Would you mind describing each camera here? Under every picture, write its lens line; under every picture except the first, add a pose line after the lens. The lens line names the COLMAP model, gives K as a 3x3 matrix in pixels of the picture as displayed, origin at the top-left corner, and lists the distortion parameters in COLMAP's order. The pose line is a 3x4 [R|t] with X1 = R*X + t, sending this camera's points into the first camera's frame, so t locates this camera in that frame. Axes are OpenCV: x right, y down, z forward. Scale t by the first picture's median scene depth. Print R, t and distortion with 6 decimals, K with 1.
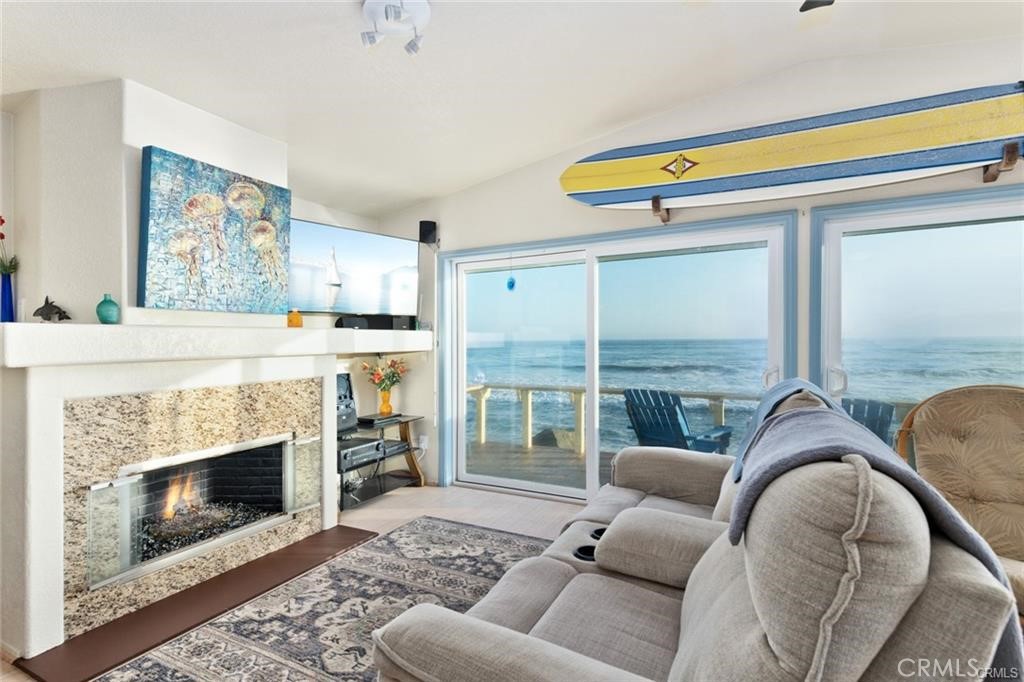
lens RADIAL K [[498.2, 0, 508.3], [0, 498.2, 350.2], [0, 0, 1]] dist [0.002652, 0.000374]
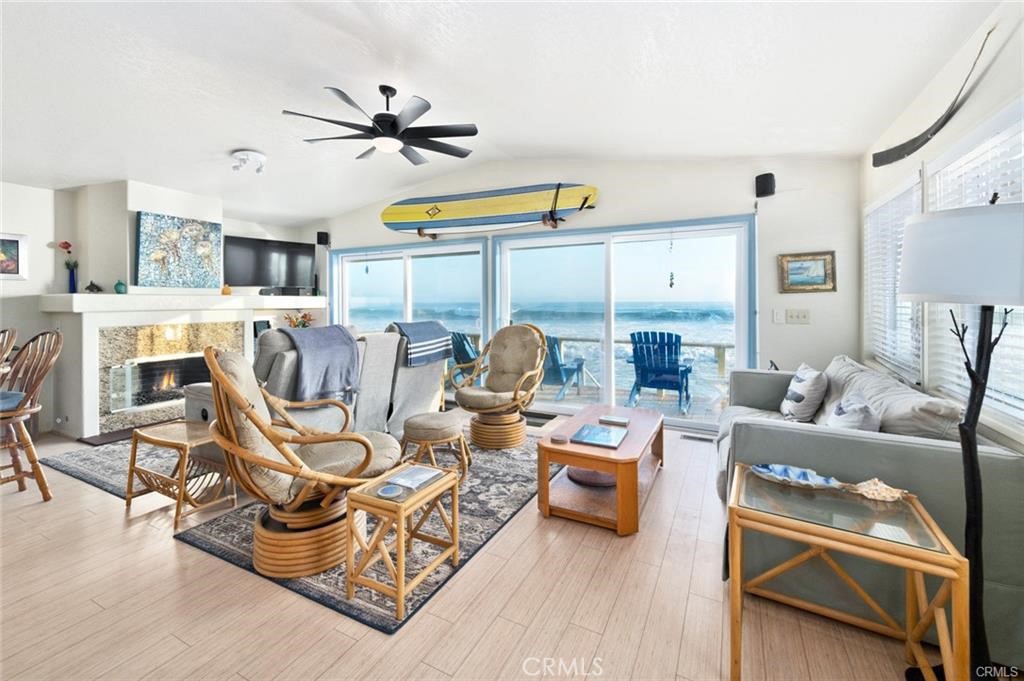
lens RADIAL K [[428.9, 0, 517.1], [0, 428.9, 314.6], [0, 0, 1]] dist [-0.000671, -0.000194]
pose [[0.999647, 0.008257, 0.025239, 0.702425], [-0.008529, 0.999906, 0.010698, 0.003013], [-0.025148, -0.010910, 0.999624, -0.726551]]
